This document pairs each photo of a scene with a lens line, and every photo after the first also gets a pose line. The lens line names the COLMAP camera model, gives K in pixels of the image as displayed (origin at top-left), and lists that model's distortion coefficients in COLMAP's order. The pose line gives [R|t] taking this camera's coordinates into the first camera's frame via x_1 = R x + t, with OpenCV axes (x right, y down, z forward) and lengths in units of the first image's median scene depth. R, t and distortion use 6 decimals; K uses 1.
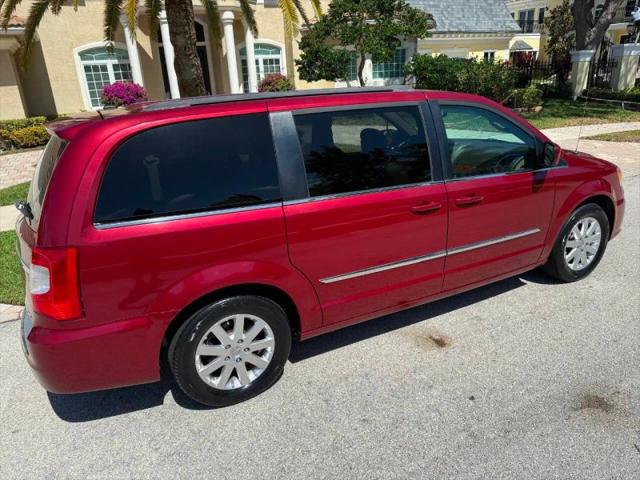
lens RADIAL K [[448.6, 0, 319.7], [0, 448.6, 241.3], [0, 0, 1]] dist [0.000414, -0.008451]
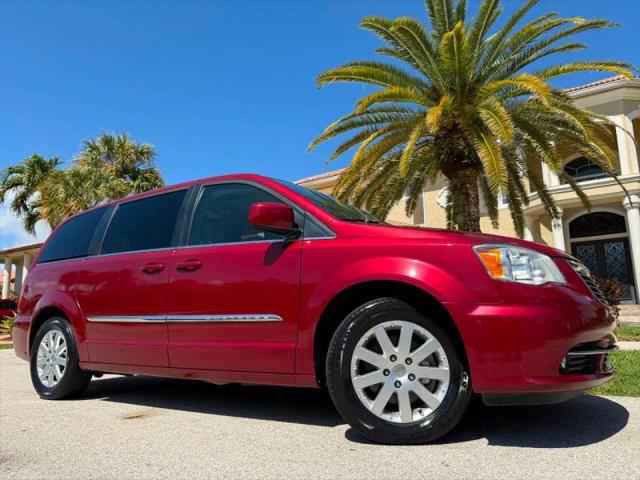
lens RADIAL K [[448.6, 0, 319.7], [0, 448.6, 241.3], [0, 0, 1]] dist [0.000414, -0.008451]
pose [[0.506679, -0.111414, -0.854906, 0.296414], [-0.288179, 0.912690, -0.289740, 0.013494], [0.812545, 0.393171, 0.430333, 0.178471]]
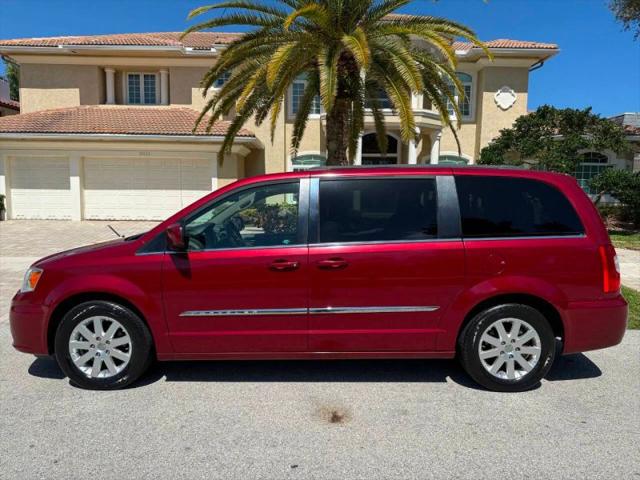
lens RADIAL K [[448.6, 0, 319.7], [0, 448.6, 241.3], [0, 0, 1]] dist [0.000414, -0.008451]
pose [[0.885124, 0.108129, -0.452619, 0.145122], [-0.211428, 0.959889, -0.184148, 0.011614], [0.414552, 0.258690, 0.872483, 0.016671]]
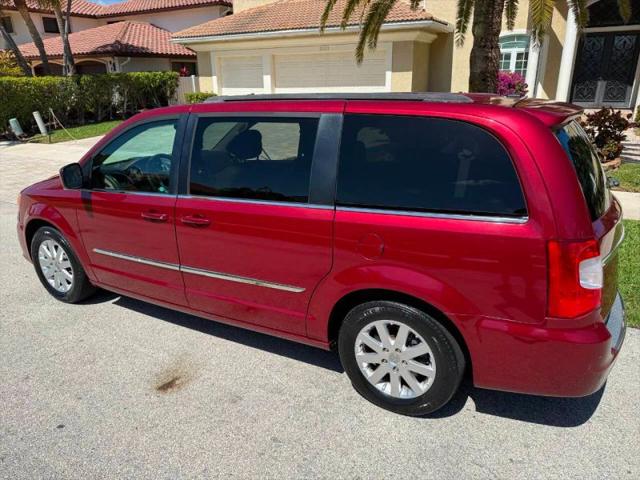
lens RADIAL K [[452.3, 0, 320.9], [0, 452.3, 238.1], [0, 0, 1]] dist [-0.002462, -0.004447]
pose [[0.555402, 0.311008, -0.771235, 0.242893], [-0.295154, 0.940773, 0.166822, -0.067981], [0.777440, 0.134980, 0.614302, 0.150345]]
